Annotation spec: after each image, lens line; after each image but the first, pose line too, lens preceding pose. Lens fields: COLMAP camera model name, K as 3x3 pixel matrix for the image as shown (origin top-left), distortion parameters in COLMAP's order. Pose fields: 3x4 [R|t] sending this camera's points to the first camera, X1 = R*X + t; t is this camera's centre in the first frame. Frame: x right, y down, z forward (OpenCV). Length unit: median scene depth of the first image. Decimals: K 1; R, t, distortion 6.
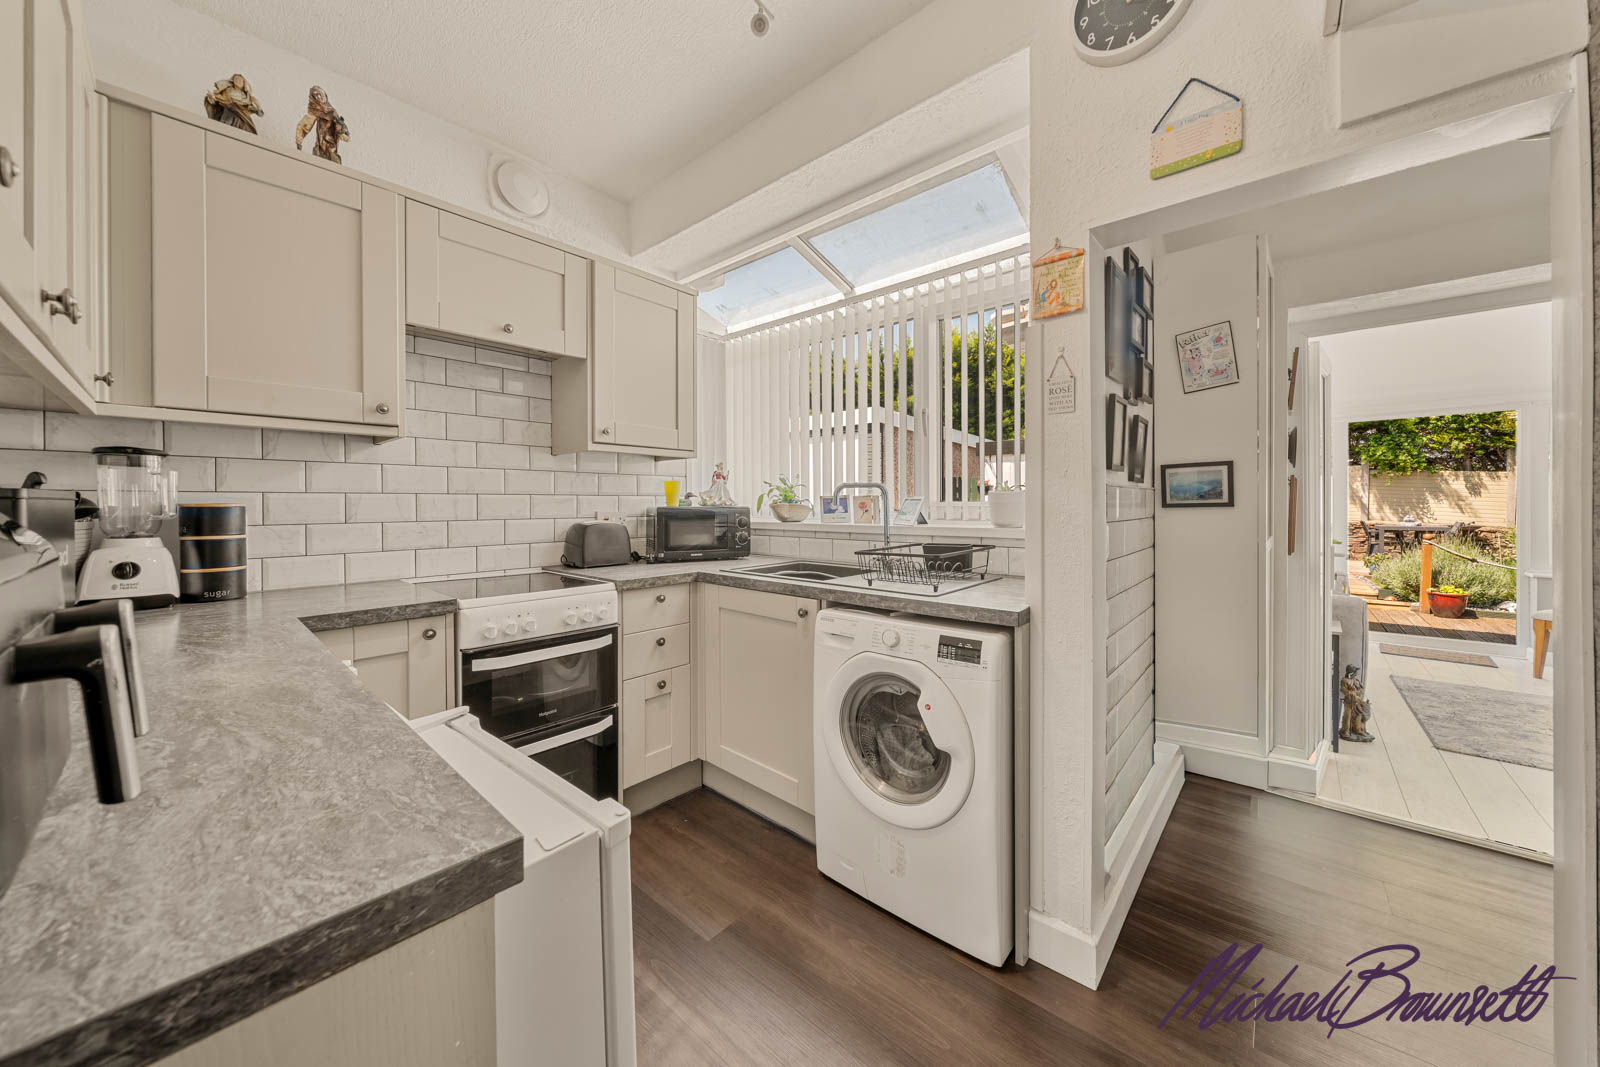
lens RADIAL K [[561.2, 0, 800.0], [0, 561.2, 508.8], [0, 0, 1]] dist [-0.000719, -0.000086]
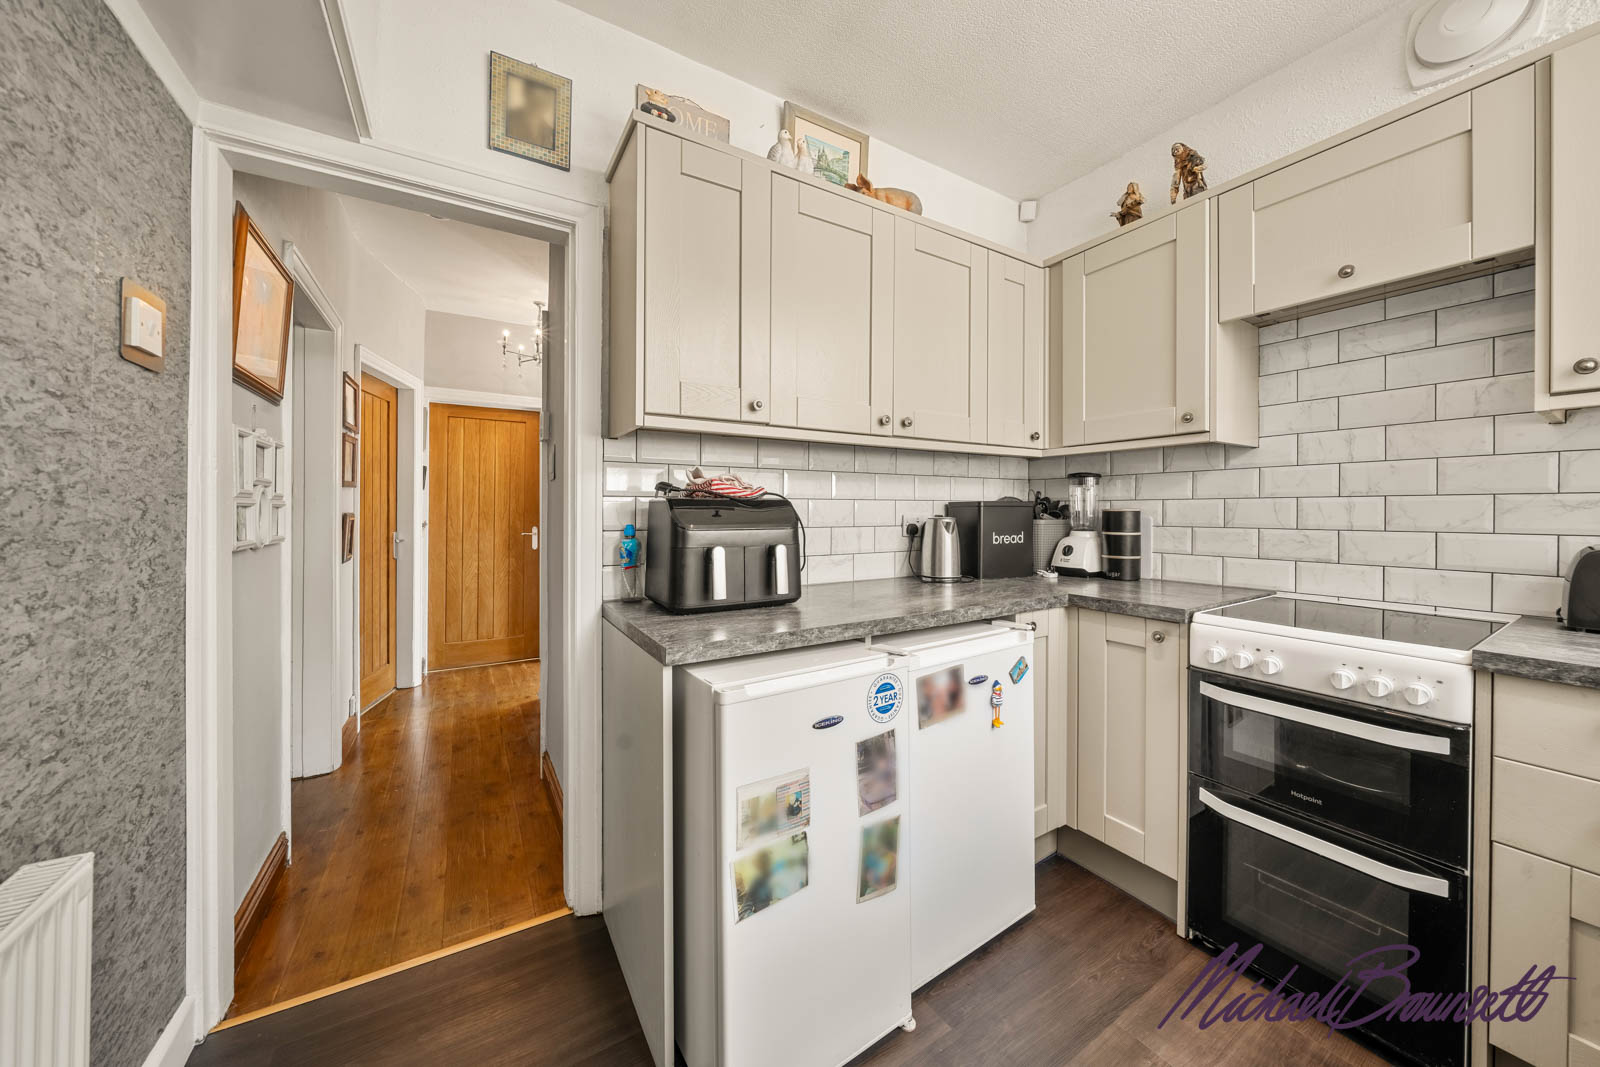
lens RADIAL K [[561.2, 0, 800.0], [0, 561.2, 508.8], [0, 0, 1]] dist [-0.000719, -0.000086]
pose [[-0.291428, 0.001378, -0.956592, 0.473777], [-0.007295, 0.999967, 0.003663, -0.008151], [0.956565, 0.008046, -0.291409, 0.635756]]
